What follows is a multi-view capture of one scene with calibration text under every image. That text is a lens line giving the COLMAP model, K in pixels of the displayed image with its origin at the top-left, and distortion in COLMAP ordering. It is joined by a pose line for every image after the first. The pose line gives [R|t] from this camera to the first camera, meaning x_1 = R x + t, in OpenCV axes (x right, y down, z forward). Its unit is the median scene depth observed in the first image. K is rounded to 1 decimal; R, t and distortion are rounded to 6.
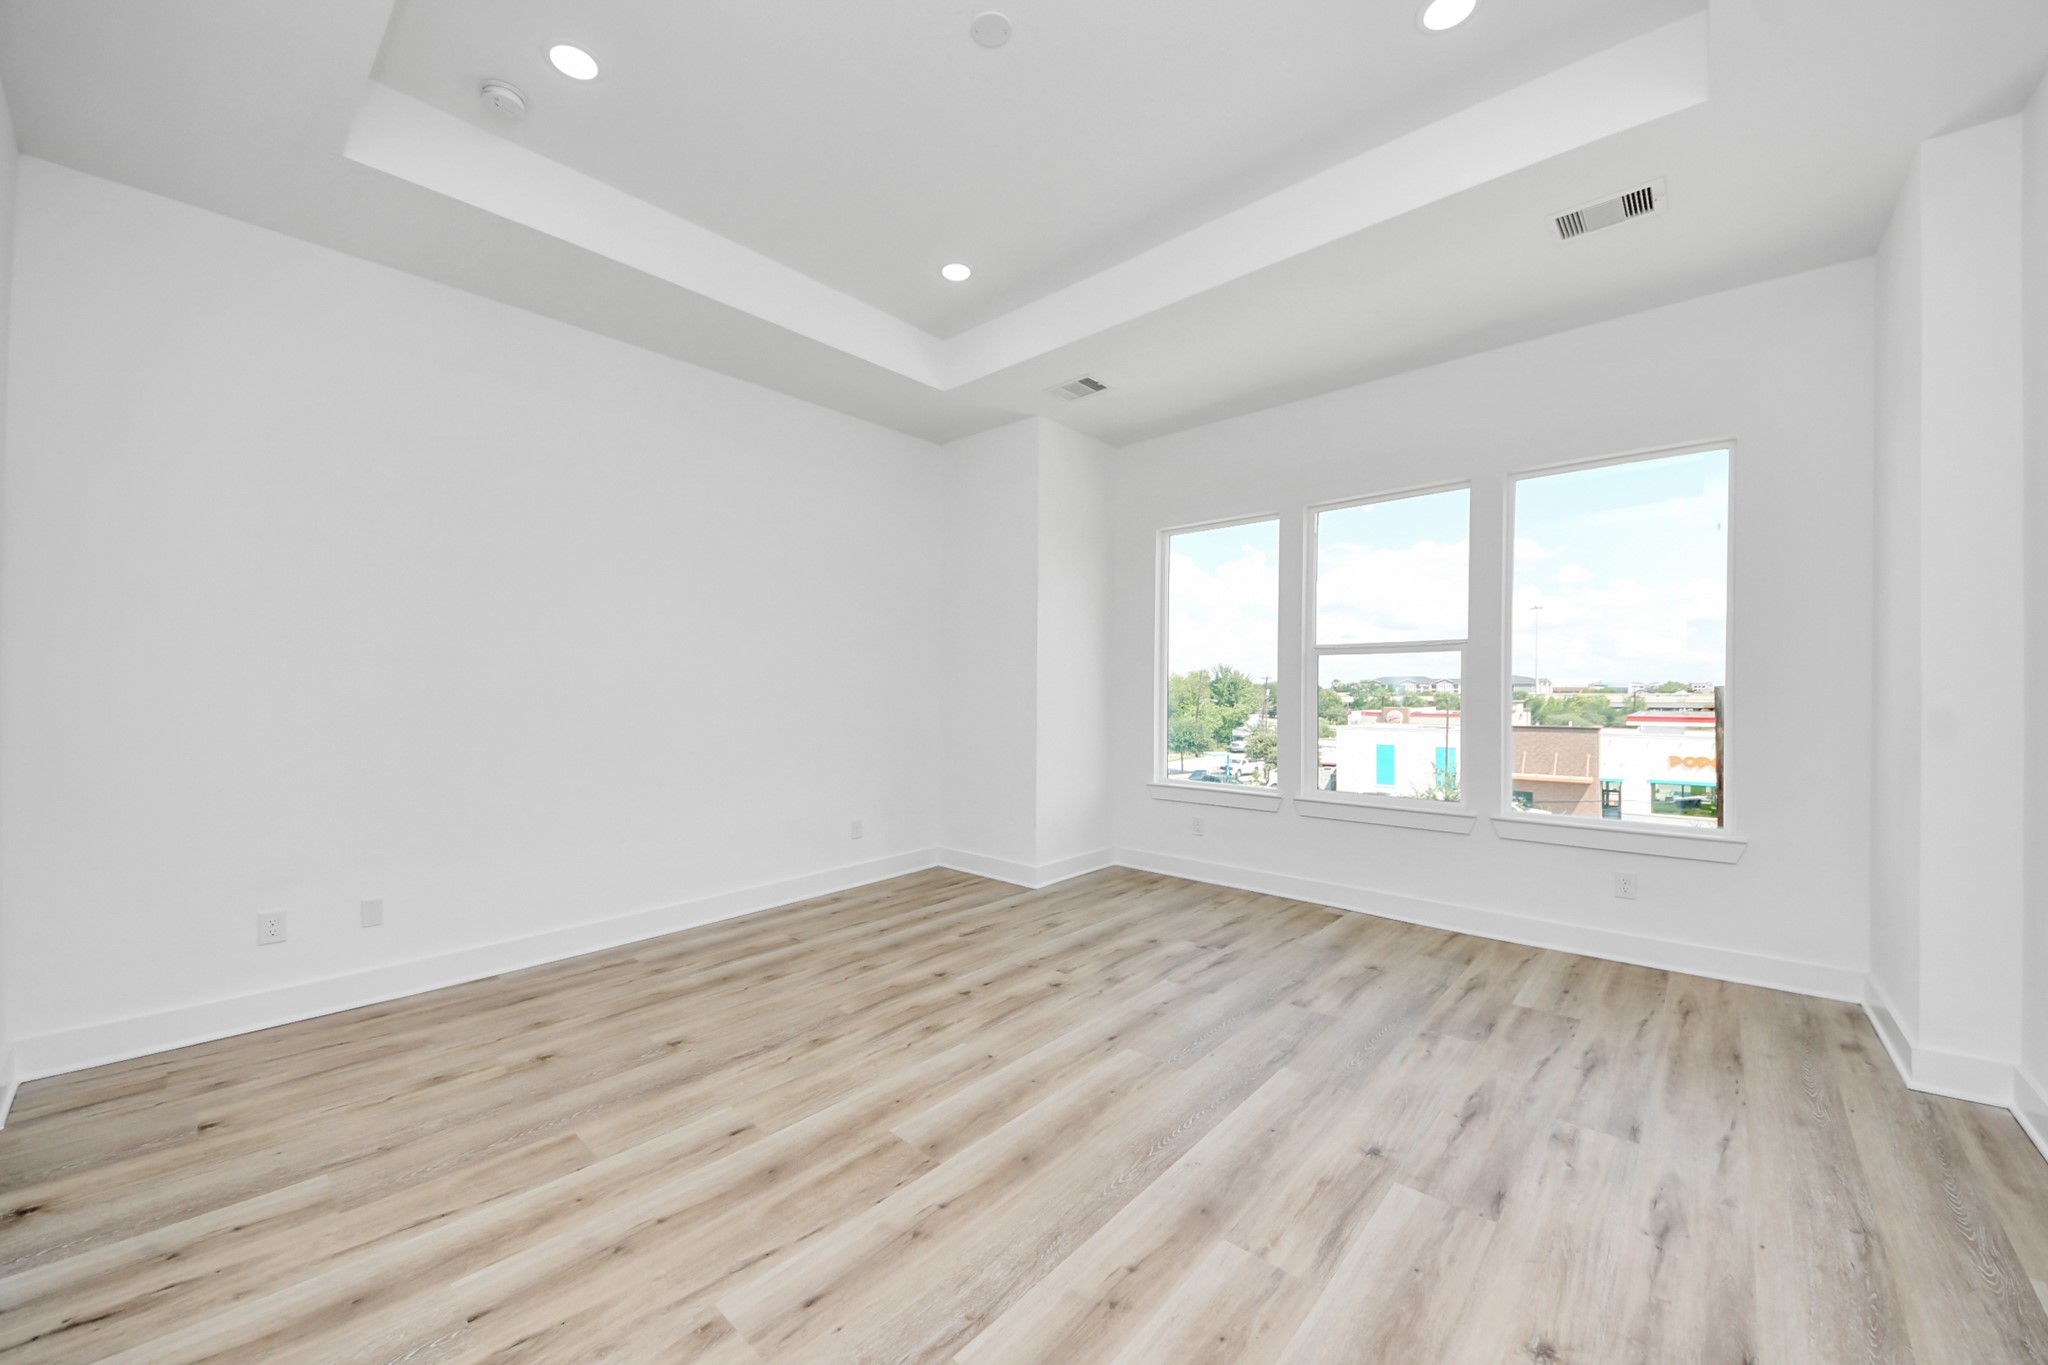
lens RADIAL K [[761.7, 0, 1022.3], [0, 761.7, 698.5], [0, 0, 1]] dist [0.013258, -0.008977]
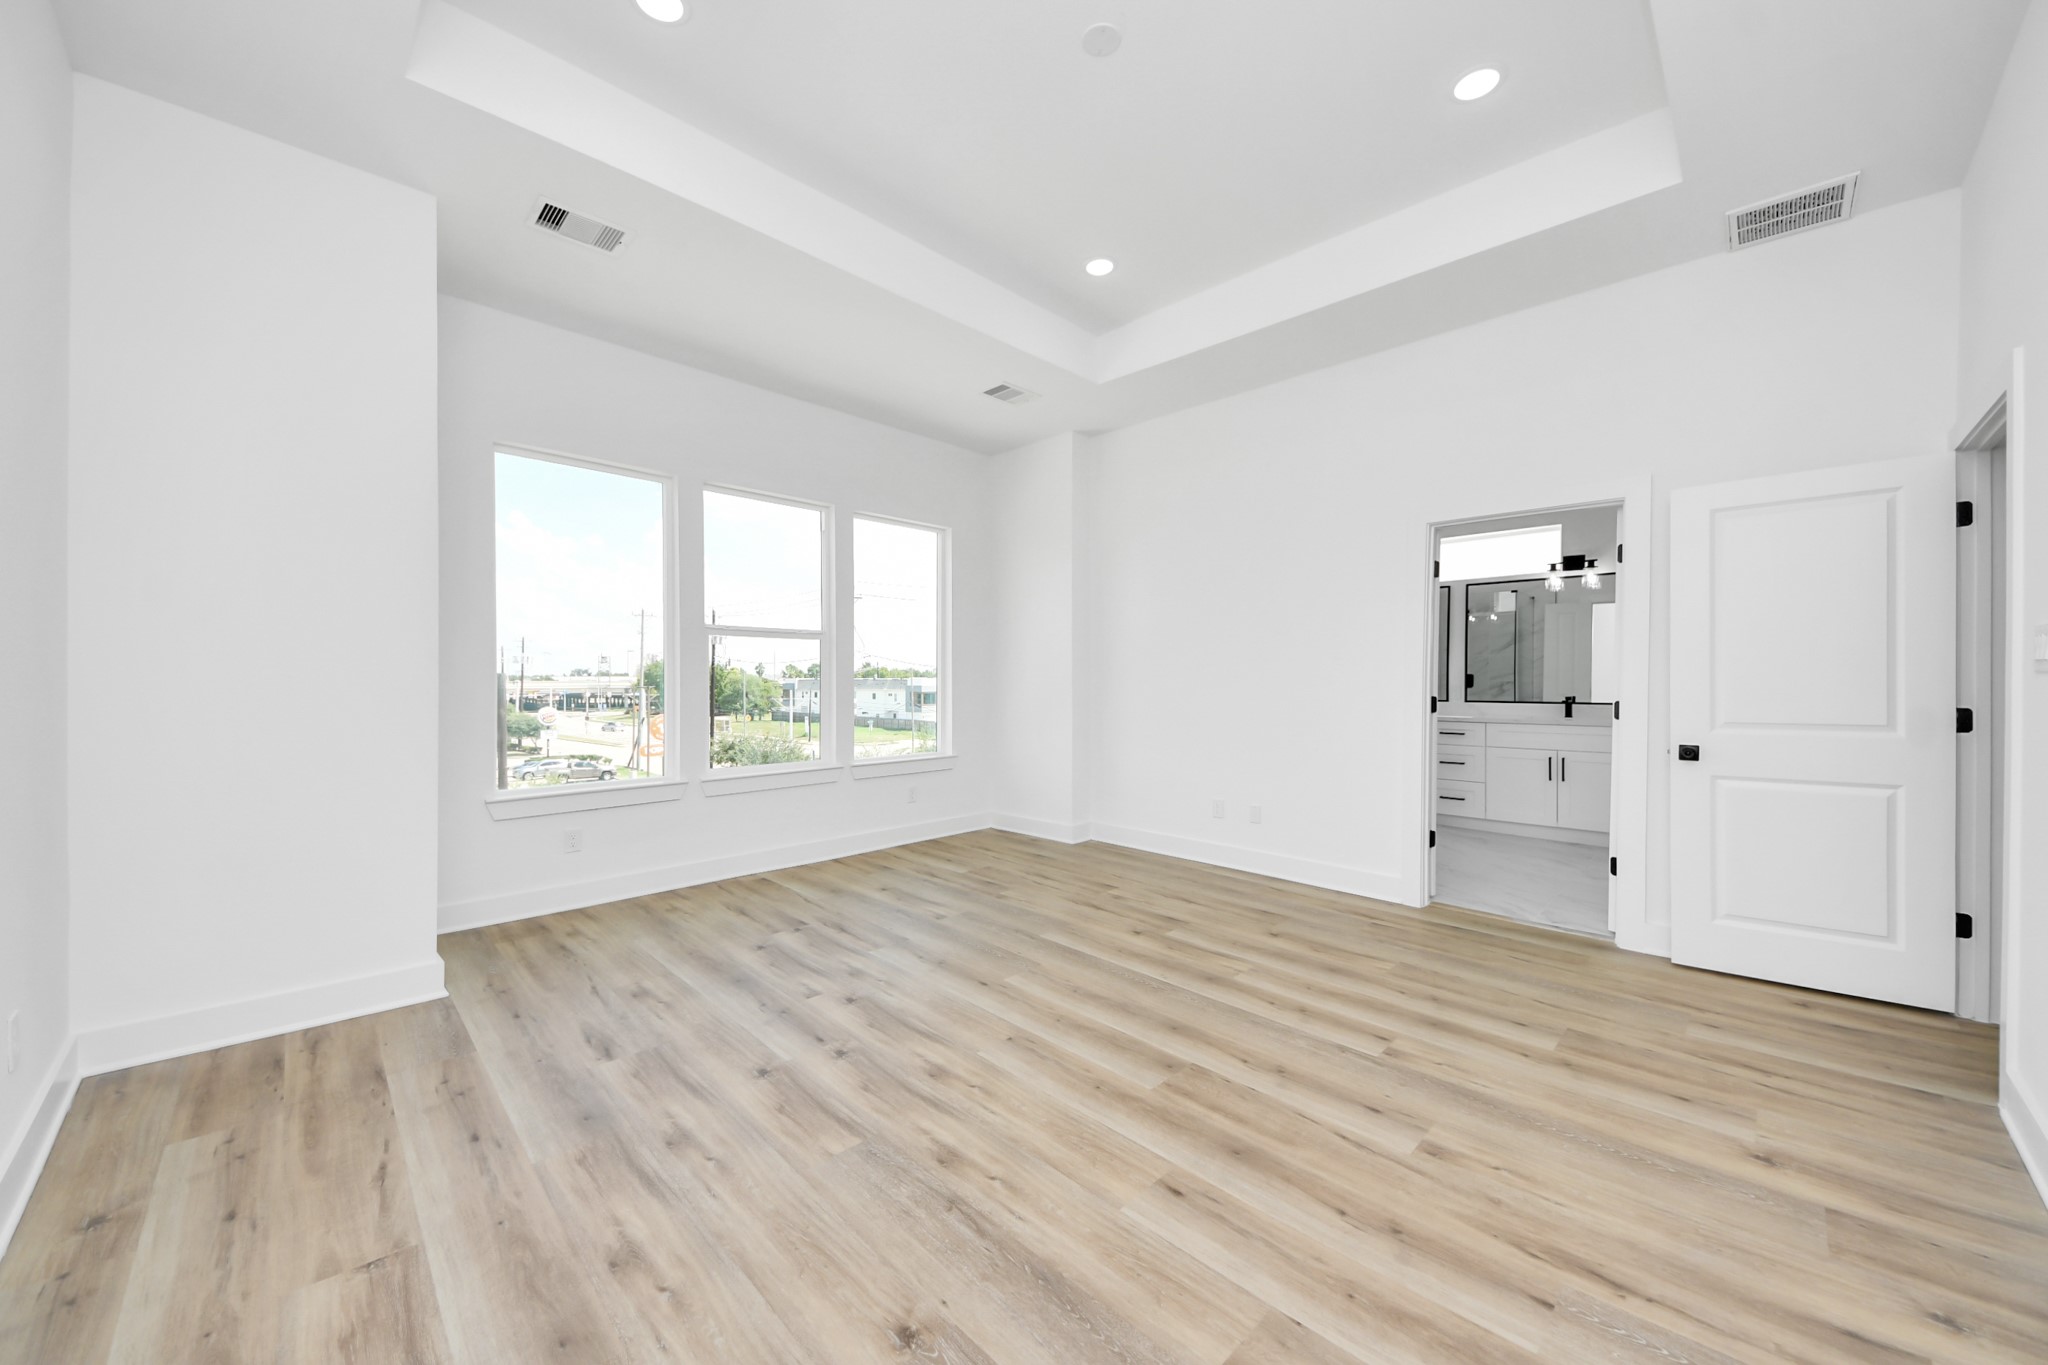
lens RADIAL K [[761.7, 0, 1031.2], [0, 761.7, 669.9], [0, 0, 1]] dist [0.013258, -0.008977]
pose [[0.044067, 0.012000, 0.998957, -0.887708], [0.018687, 0.999743, -0.012834, 0.023570], [-0.998854, 0.019233, 0.043831, 0.830257]]
